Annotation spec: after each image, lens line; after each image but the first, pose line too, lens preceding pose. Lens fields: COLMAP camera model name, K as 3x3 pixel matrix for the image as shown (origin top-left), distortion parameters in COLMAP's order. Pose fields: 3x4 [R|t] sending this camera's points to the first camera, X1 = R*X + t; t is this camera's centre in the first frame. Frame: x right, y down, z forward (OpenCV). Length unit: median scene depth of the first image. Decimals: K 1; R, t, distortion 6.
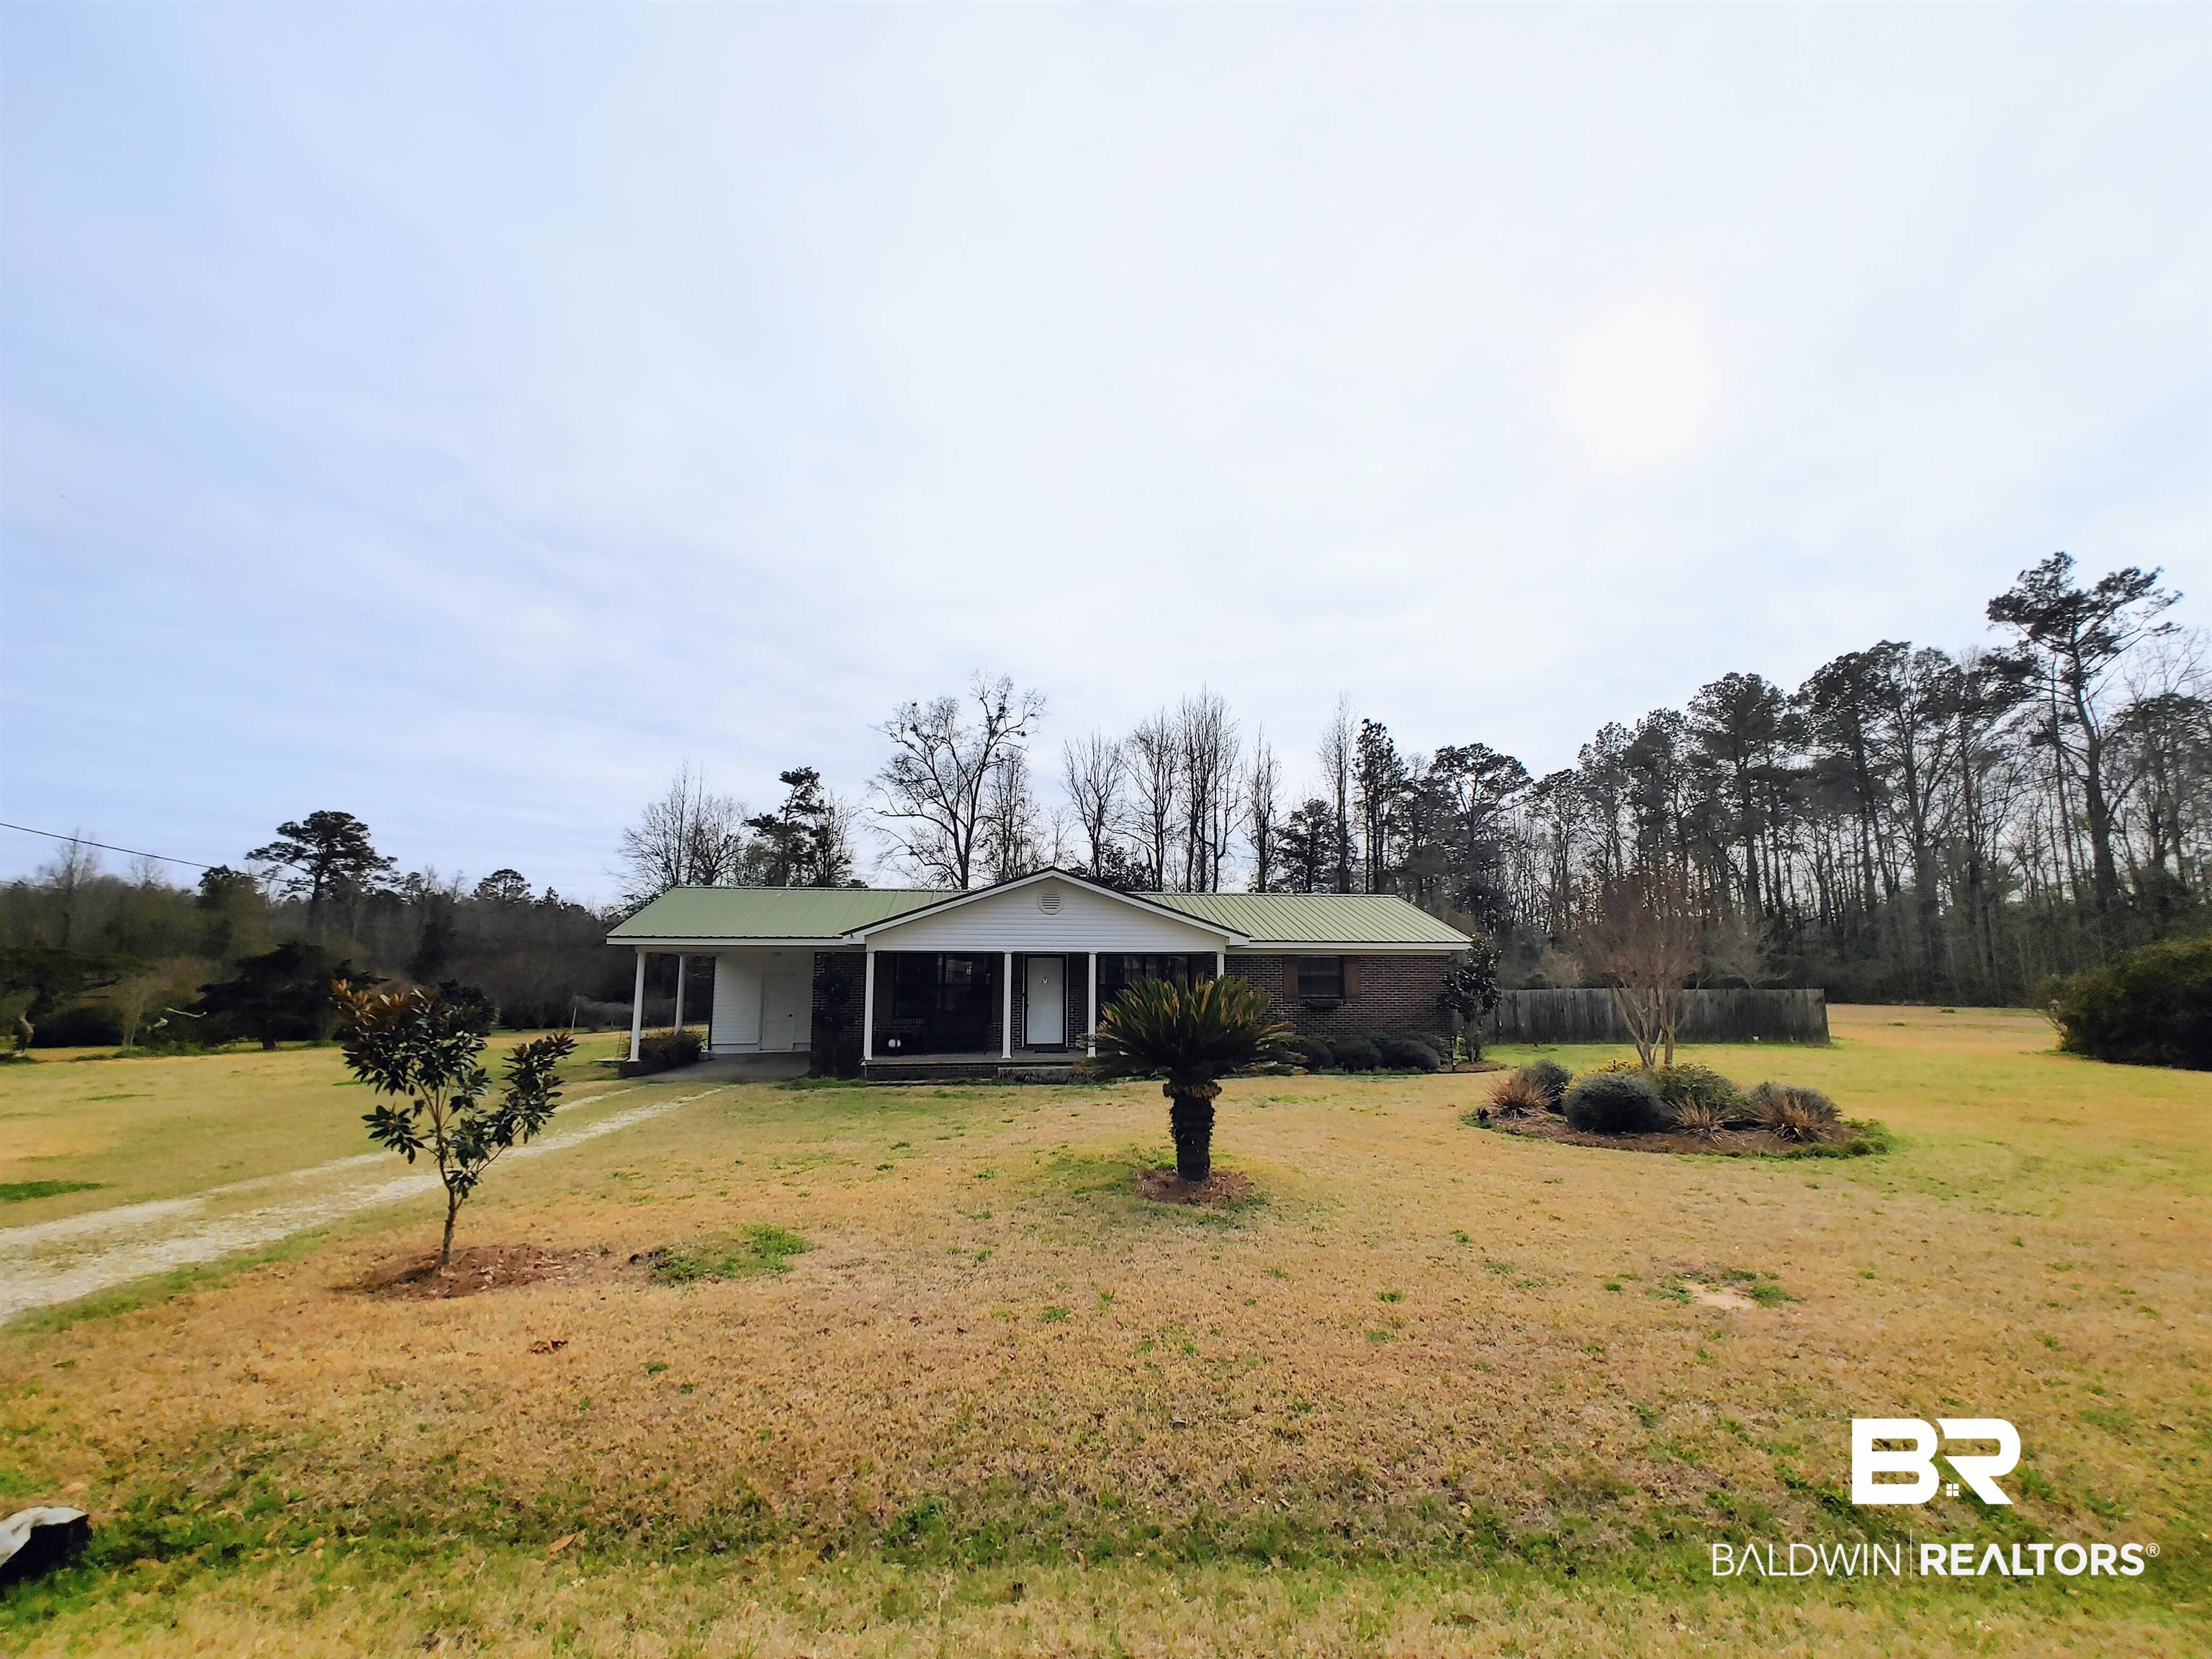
lens RADIAL K [[935.2, 0, 1126.1], [0, 935.2, 833.9], [0, 0, 1]] dist [0.001291, 0.001191]
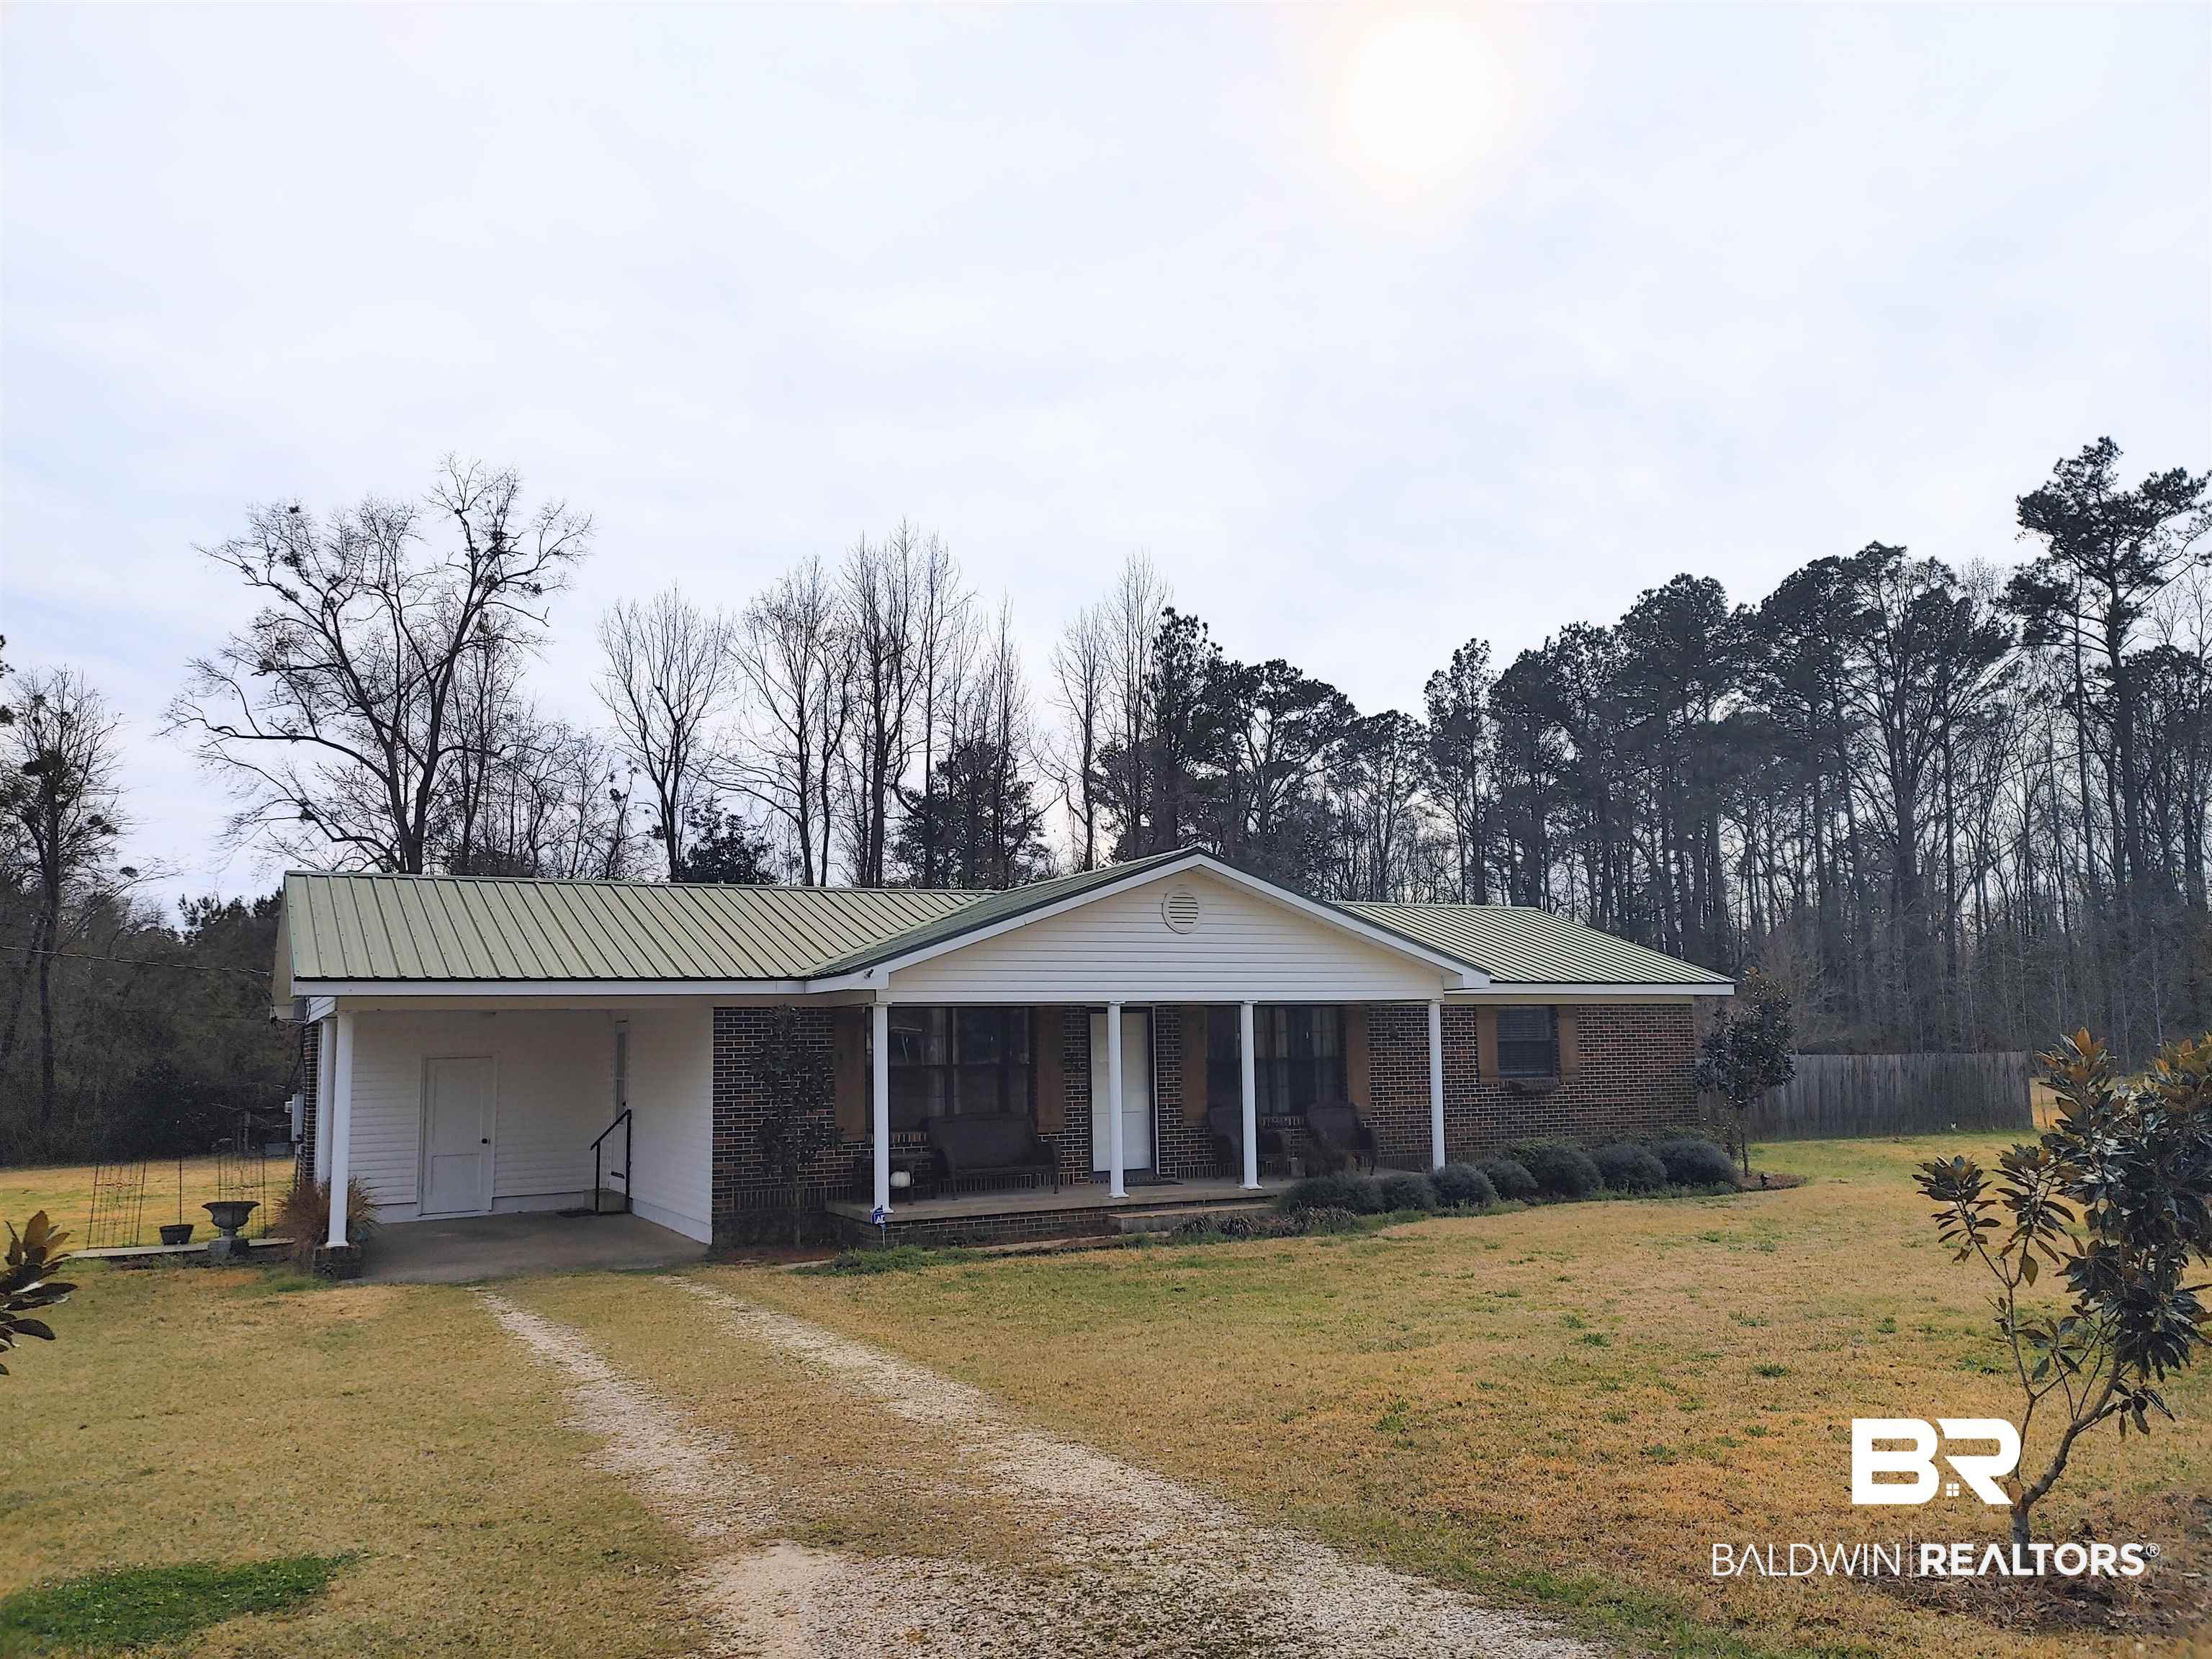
lens RADIAL K [[1674.4, 0, 1112.3], [0, 1674.4, 852.5], [0, 0, 1]] dist [0.053836, -0.028318]
pose [[0.942382, 0.020891, 0.333885, -0.124345], [-0.031280, 0.999178, 0.025767, 0.003770], [-0.333073, -0.034726, 0.942261, 0.023073]]
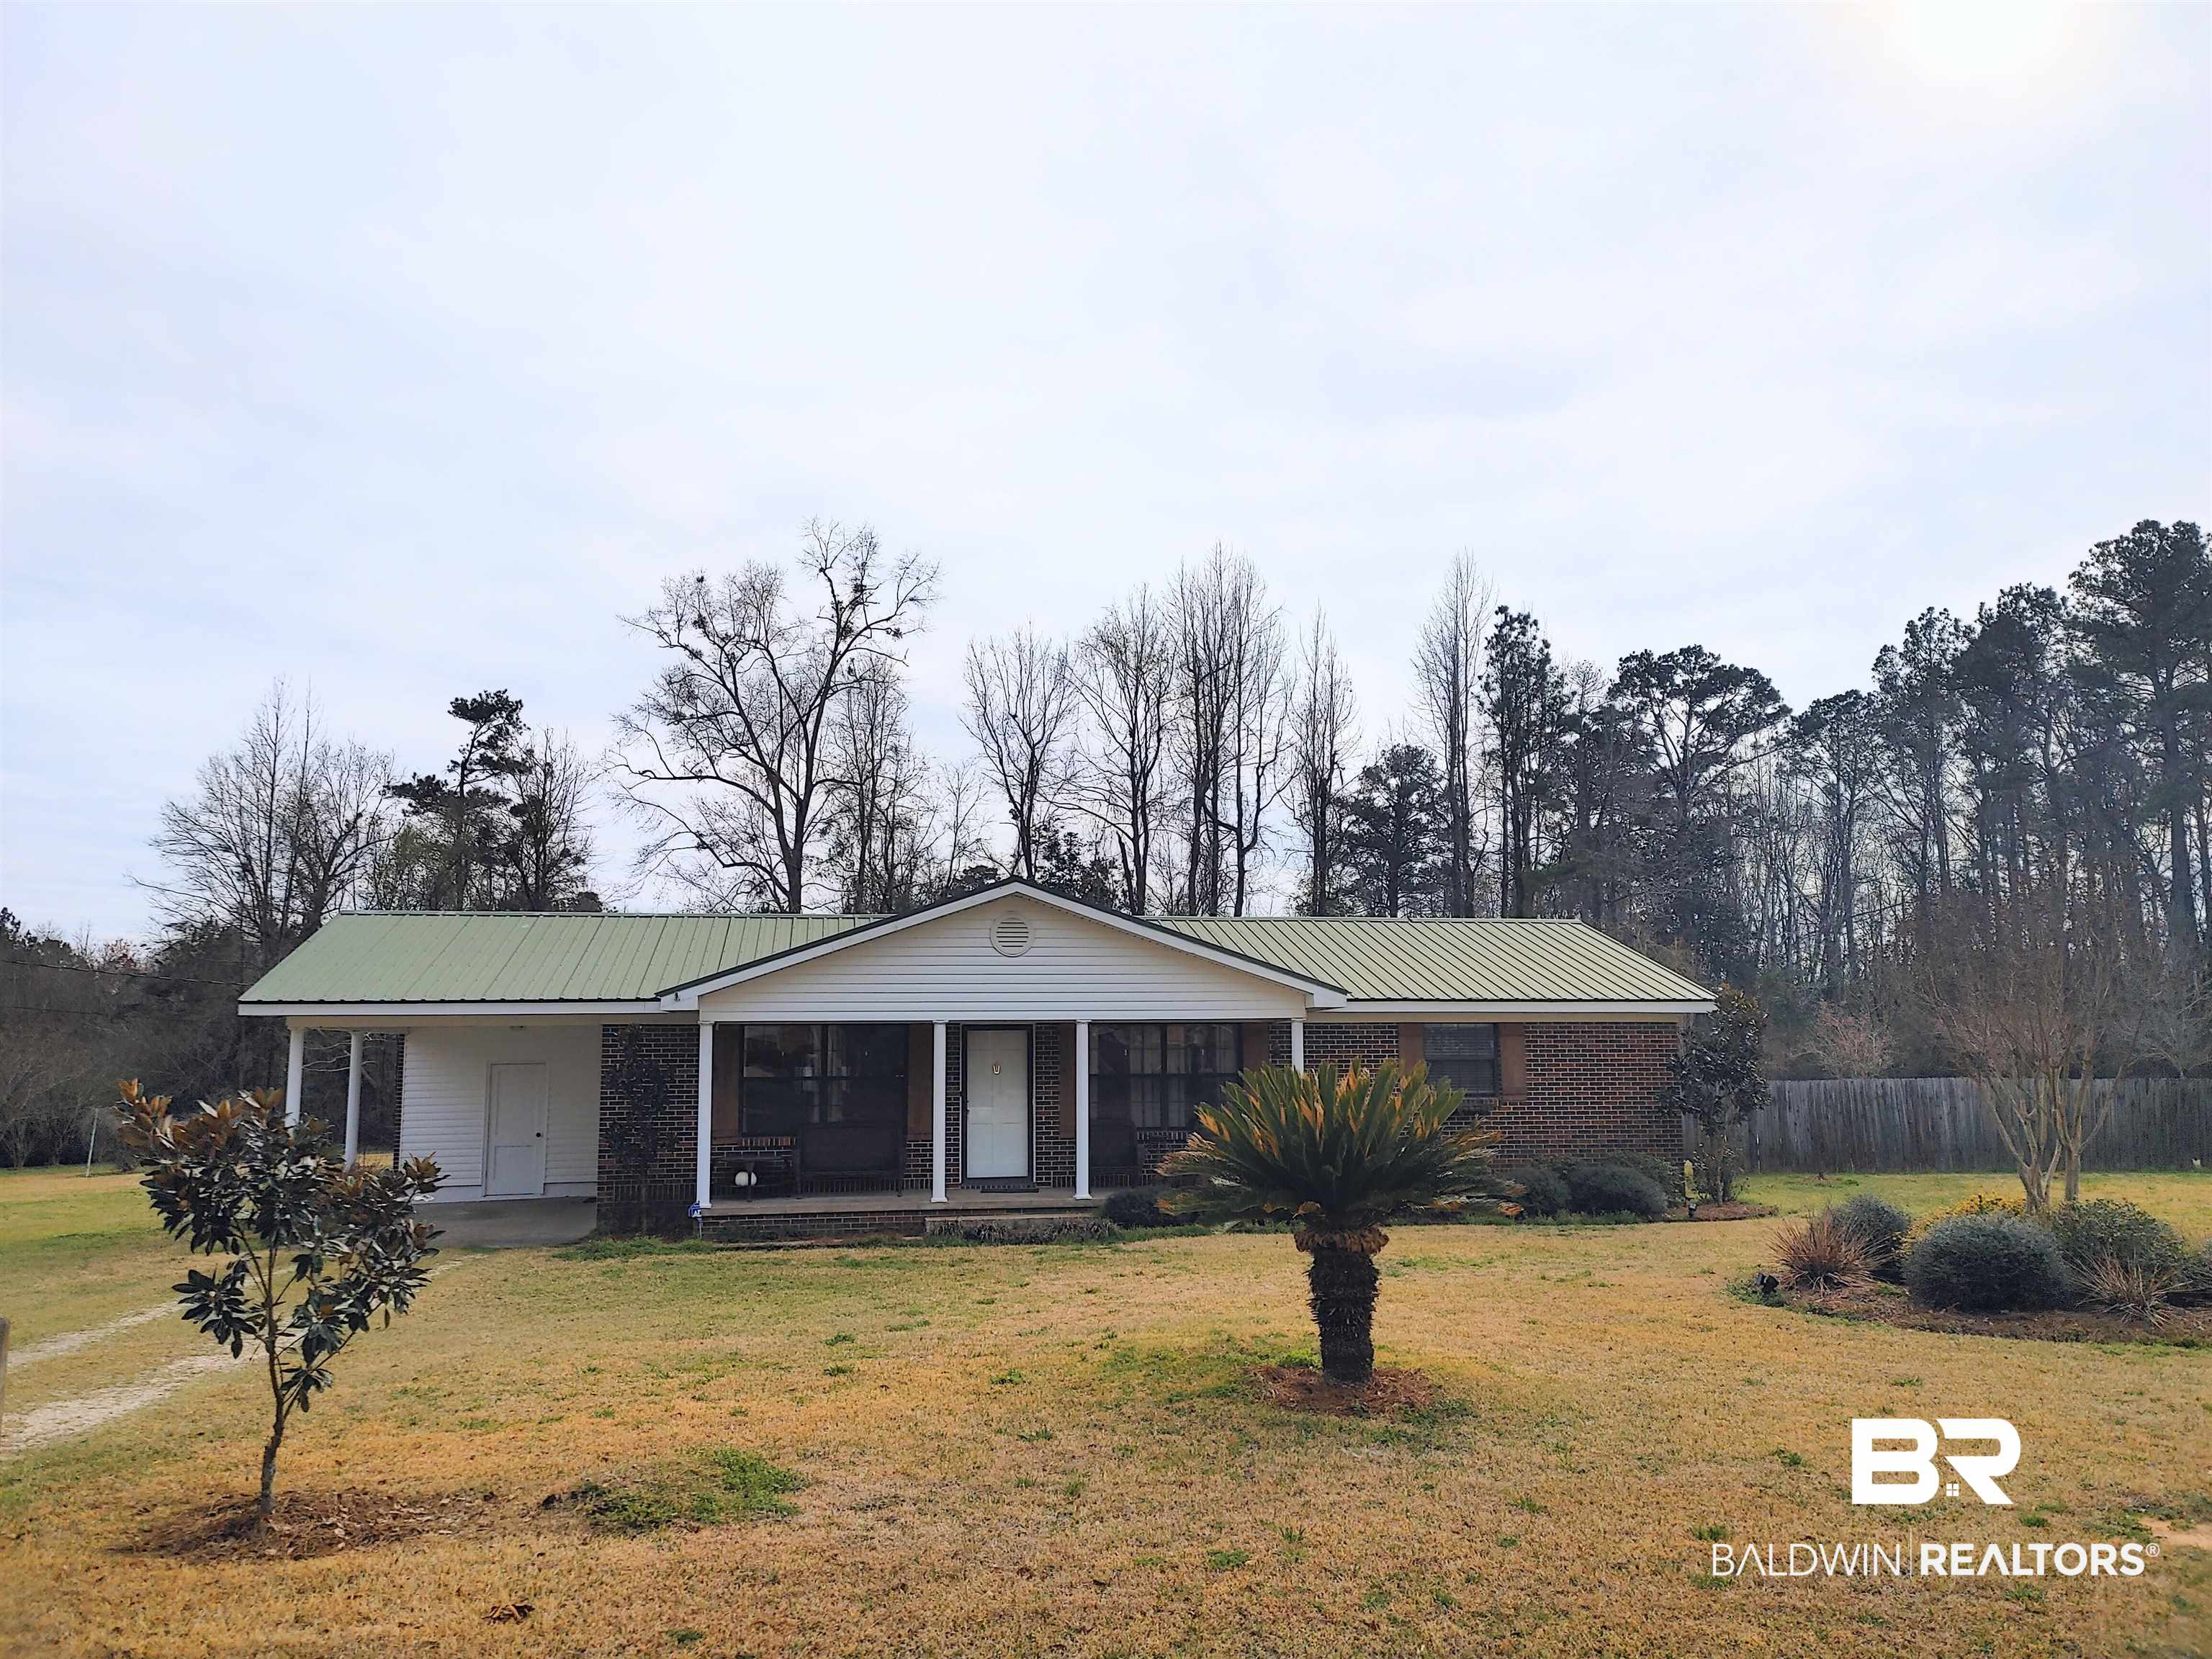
lens RADIAL K [[1674.4, 0, 1103.9], [0, 1674.4, 823.7], [0, 0, 1]] dist [0.053836, -0.028318]
pose [[0.999613, -0.003781, 0.027559, -0.014143], [0.003477, 0.999933, 0.011061, -0.002634], [-0.027598, -0.010961, 0.999559, -0.015803]]
